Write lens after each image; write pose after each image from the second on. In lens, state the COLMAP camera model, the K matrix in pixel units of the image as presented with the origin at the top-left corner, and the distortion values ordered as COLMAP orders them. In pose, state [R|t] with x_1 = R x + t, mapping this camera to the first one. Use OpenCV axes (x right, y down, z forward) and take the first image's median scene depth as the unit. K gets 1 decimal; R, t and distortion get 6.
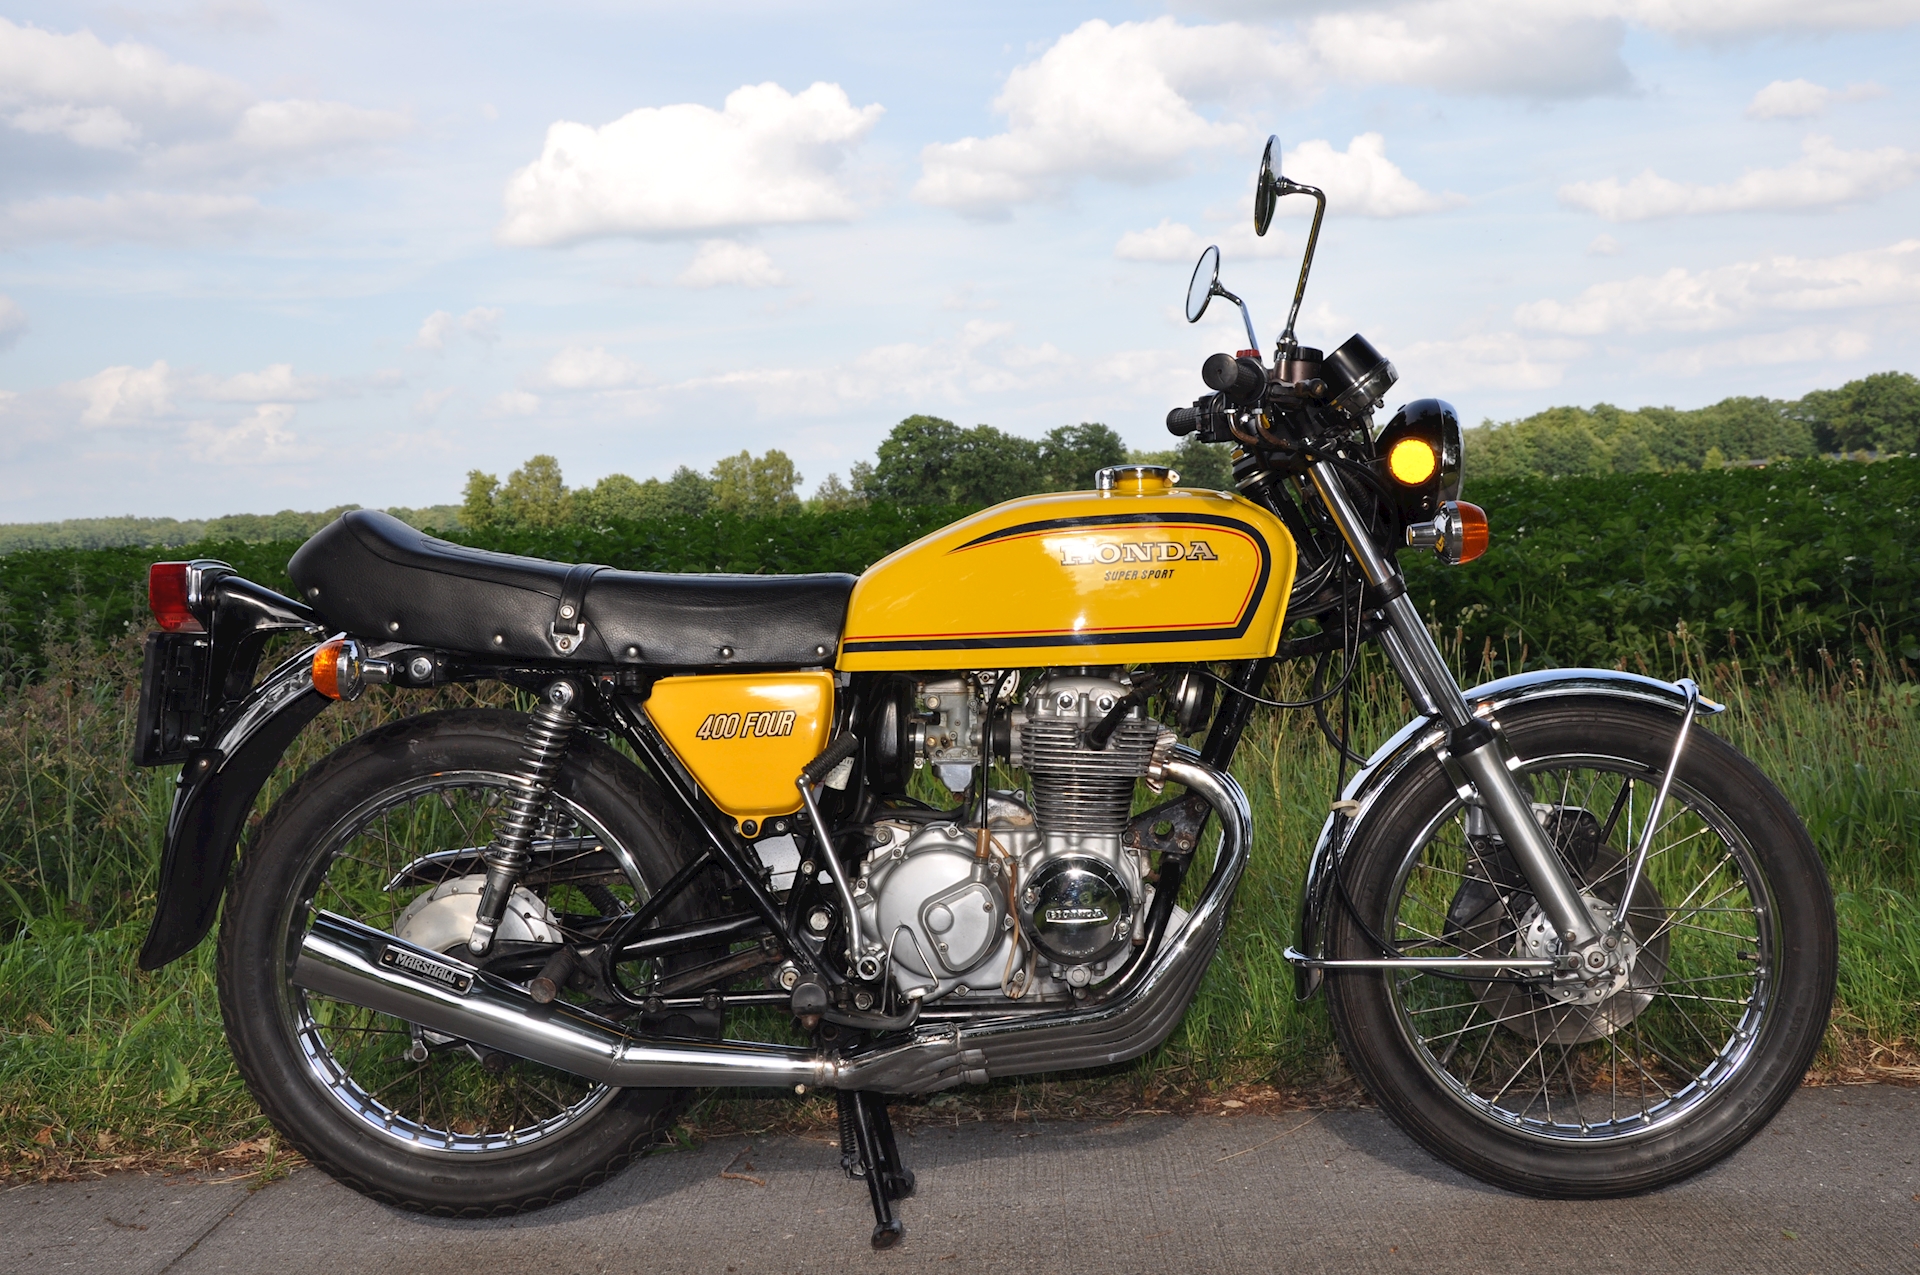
lens RADIAL K [[2280.5, 0, 957.0], [0, 2280.5, 627.7], [0, 0, 1]] dist [0.073995, 0.000000]
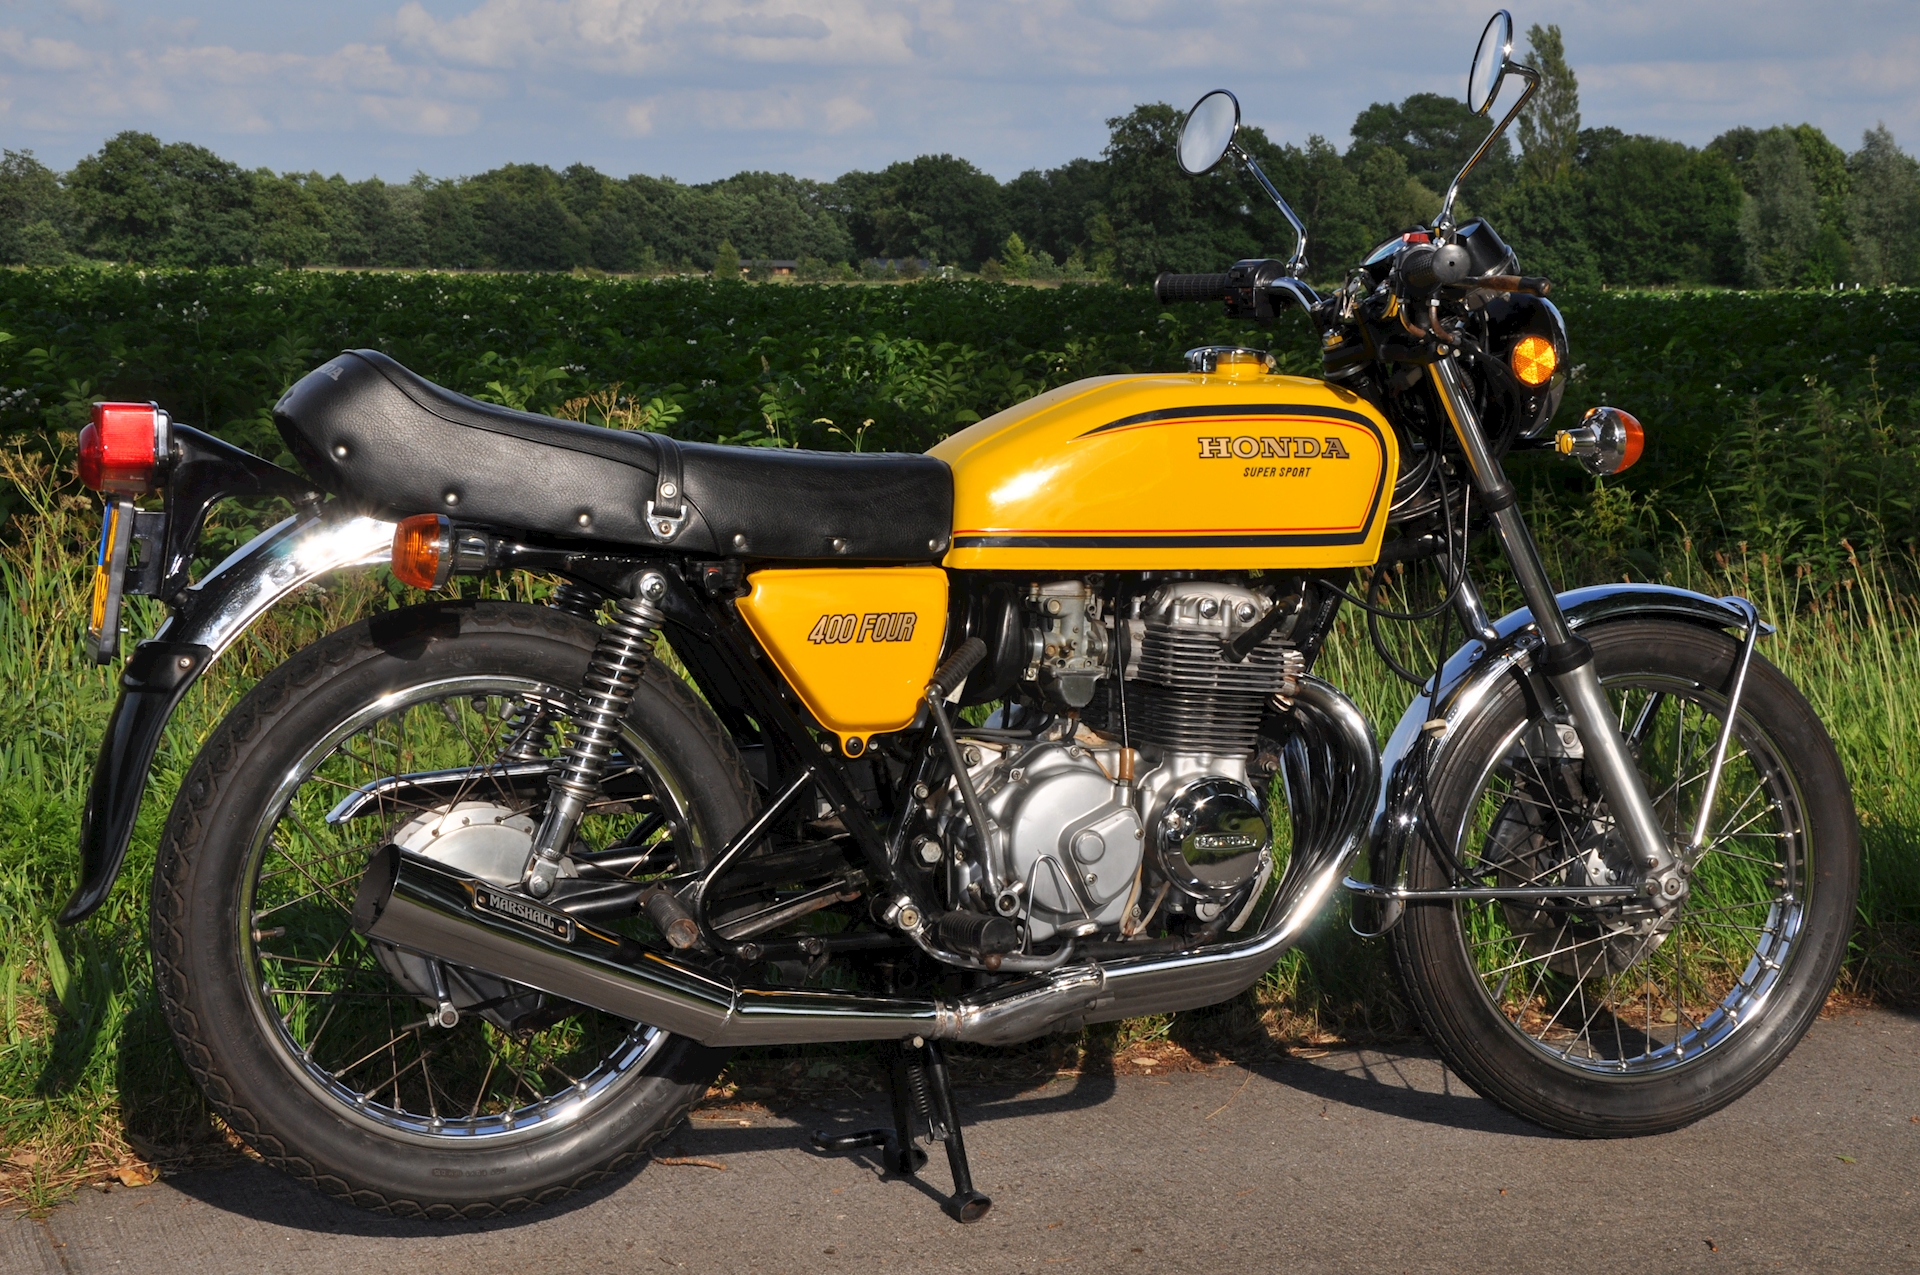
lens RADIAL K [[3334.7, 0, 963.7], [0, 3334.7, 635.5], [0, 0, 1]] dist [0.299078, 0.000000]
pose [[0.915099, 0.018057, 0.402825, -0.560745], [-0.038145, 0.998393, 0.041900, -0.008872], [-0.401421, -0.053709, 0.914317, -0.172156]]
